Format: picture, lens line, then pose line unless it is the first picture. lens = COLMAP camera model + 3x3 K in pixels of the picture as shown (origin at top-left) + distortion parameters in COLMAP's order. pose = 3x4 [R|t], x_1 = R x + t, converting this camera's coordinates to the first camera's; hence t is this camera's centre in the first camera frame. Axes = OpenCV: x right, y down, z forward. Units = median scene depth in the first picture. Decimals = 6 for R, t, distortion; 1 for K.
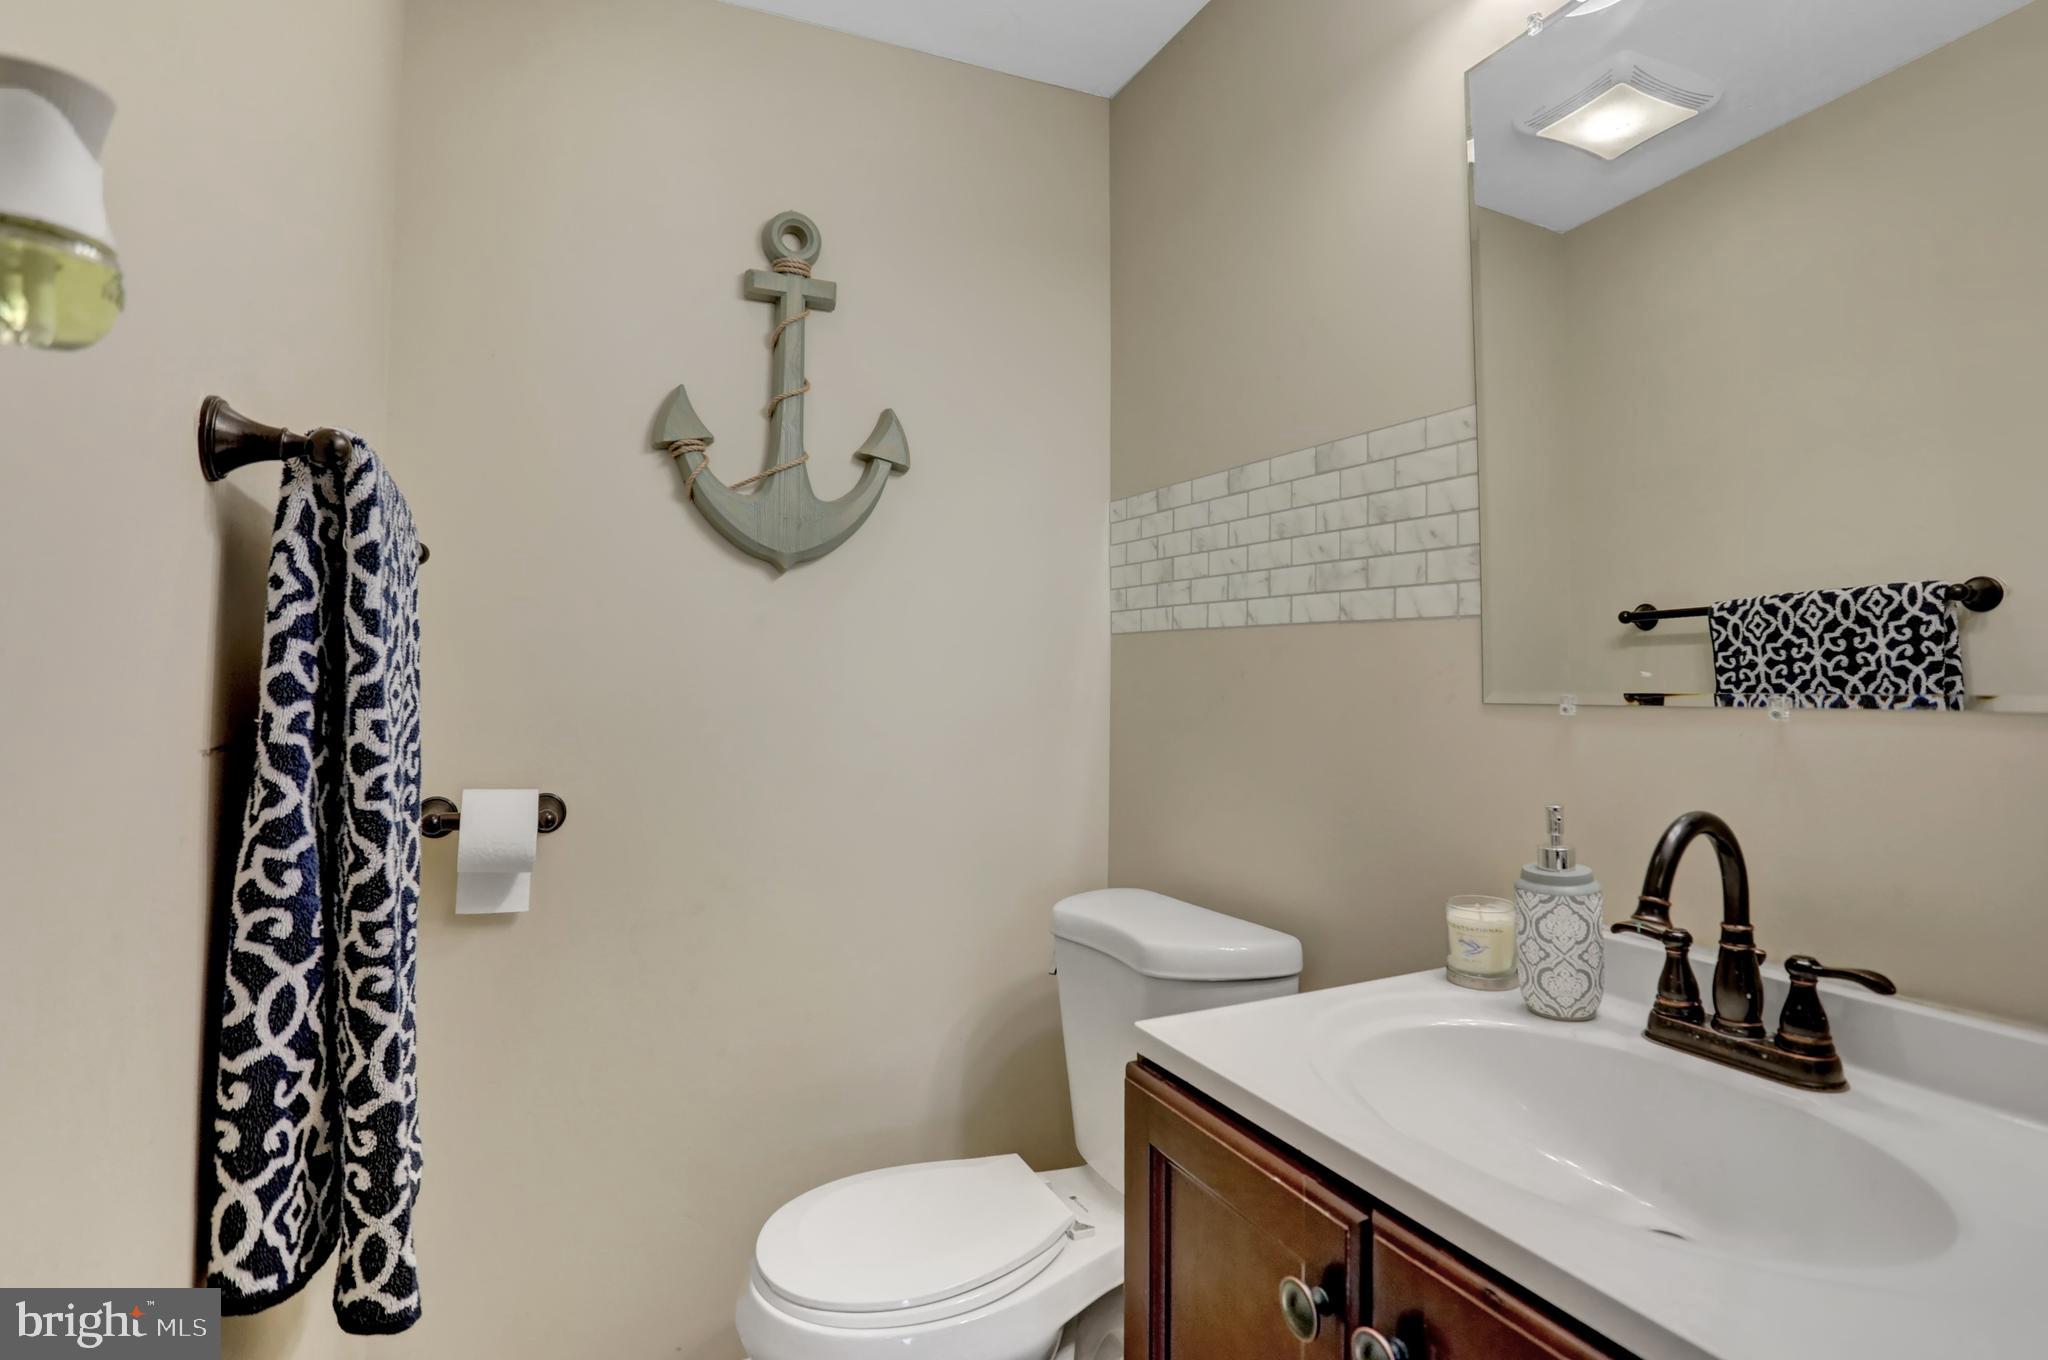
lens RADIAL K [[991.1, 0, 1022.8], [0, 991.1, 667.8], [0, 0, 1]] dist [-0.076128, 0.030055]
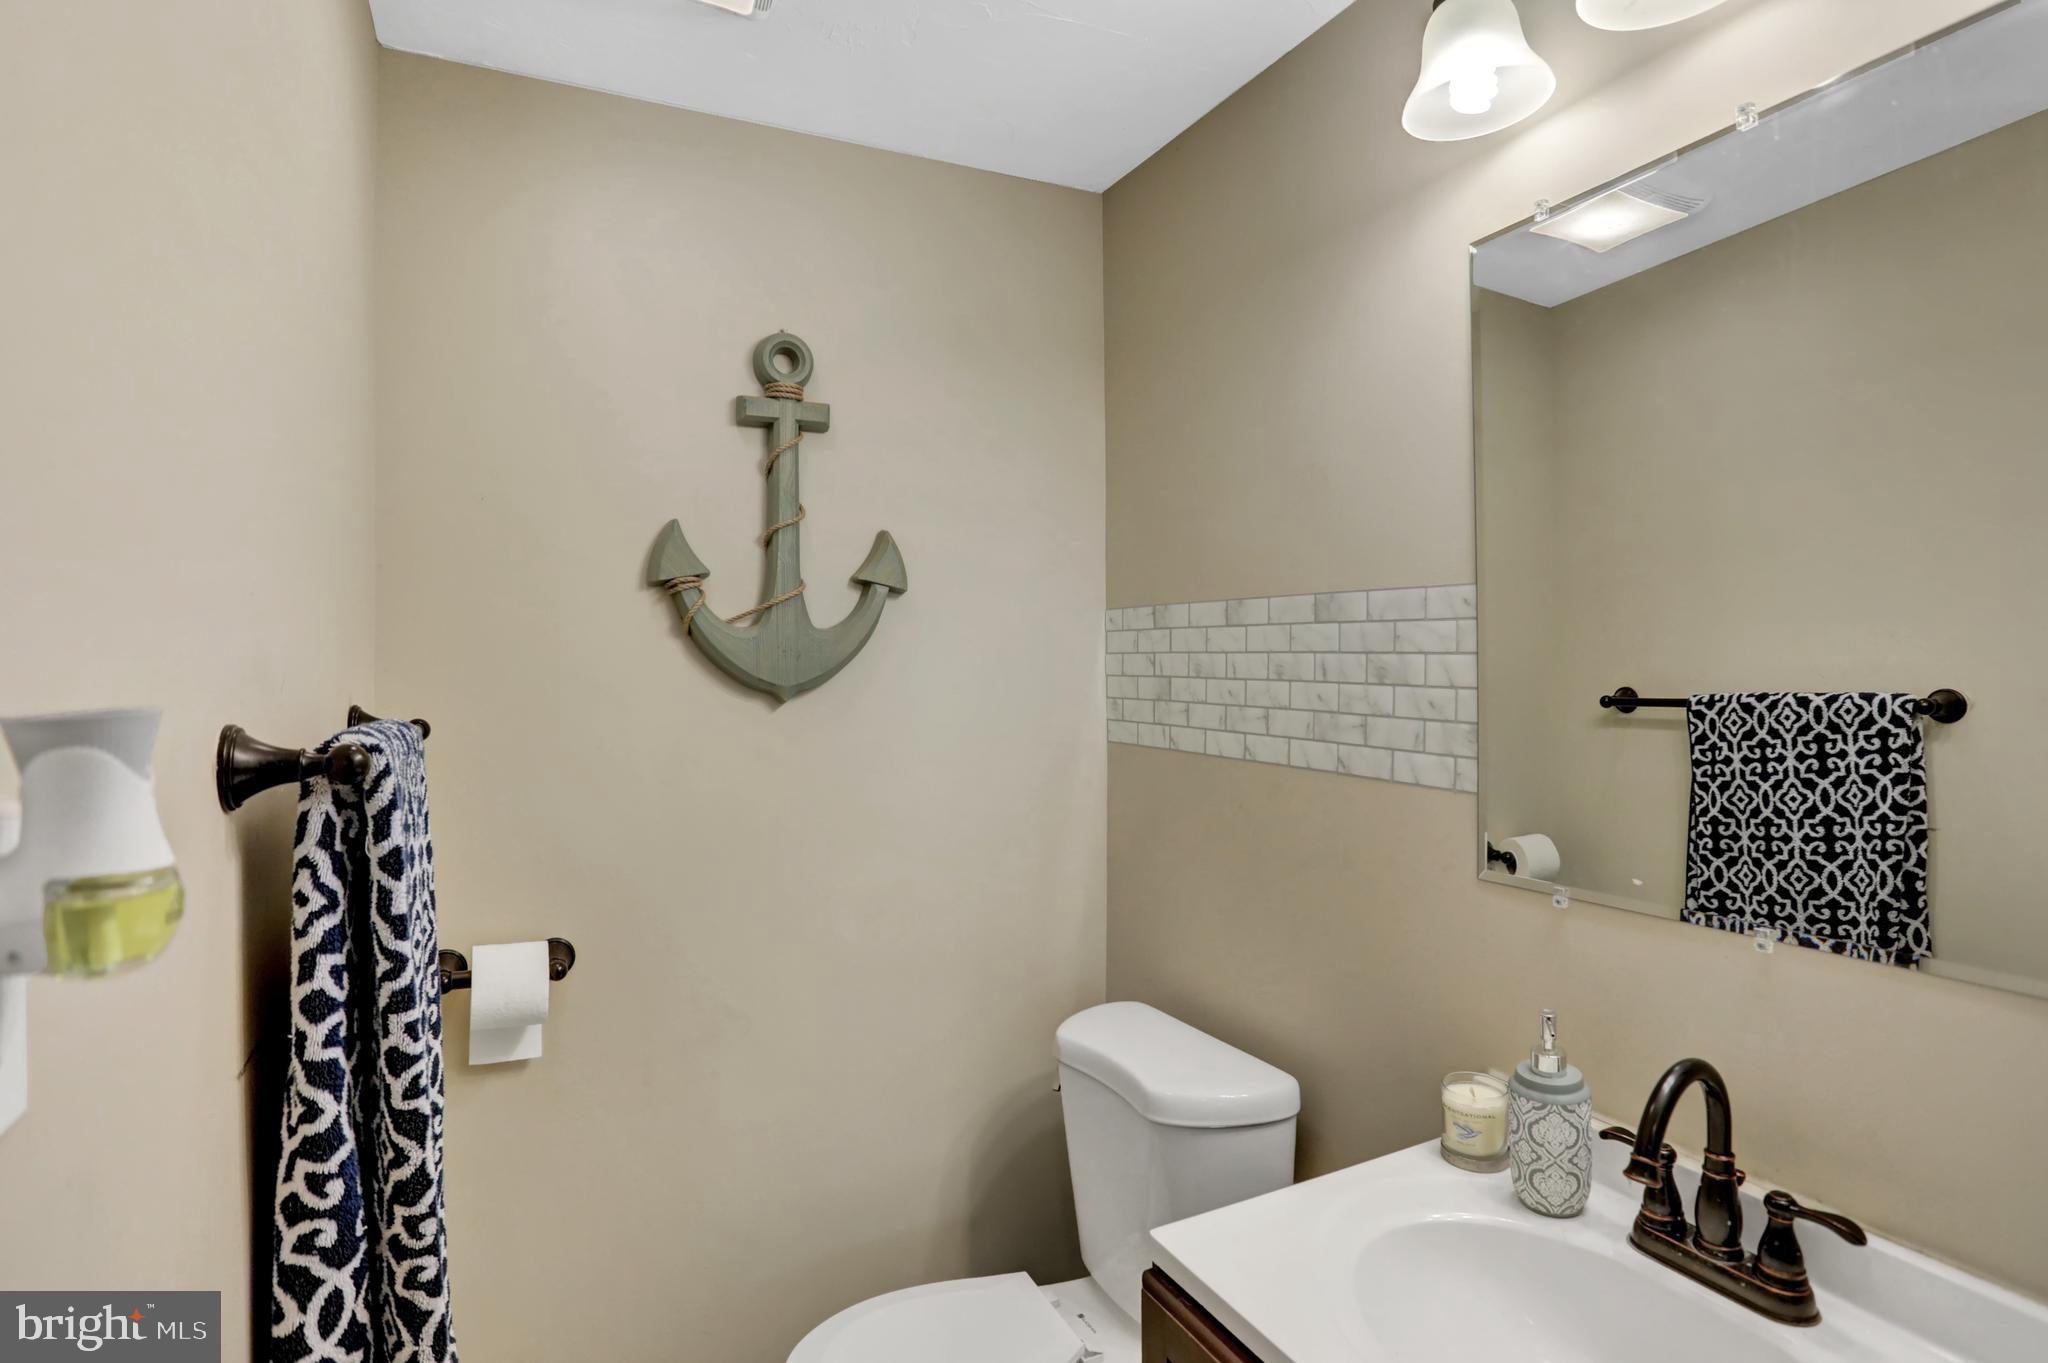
lens RADIAL K [[986.5, 0, 1030.8], [0, 986.5, 683.5], [0, 0, 1]] dist [-0.070439, 0.025381]
pose [[0.999448, -0.011056, 0.031330, -0.027994], [0.009672, 0.998985, 0.043998, -0.193624], [-0.031785, -0.043670, 0.998540, -0.002392]]
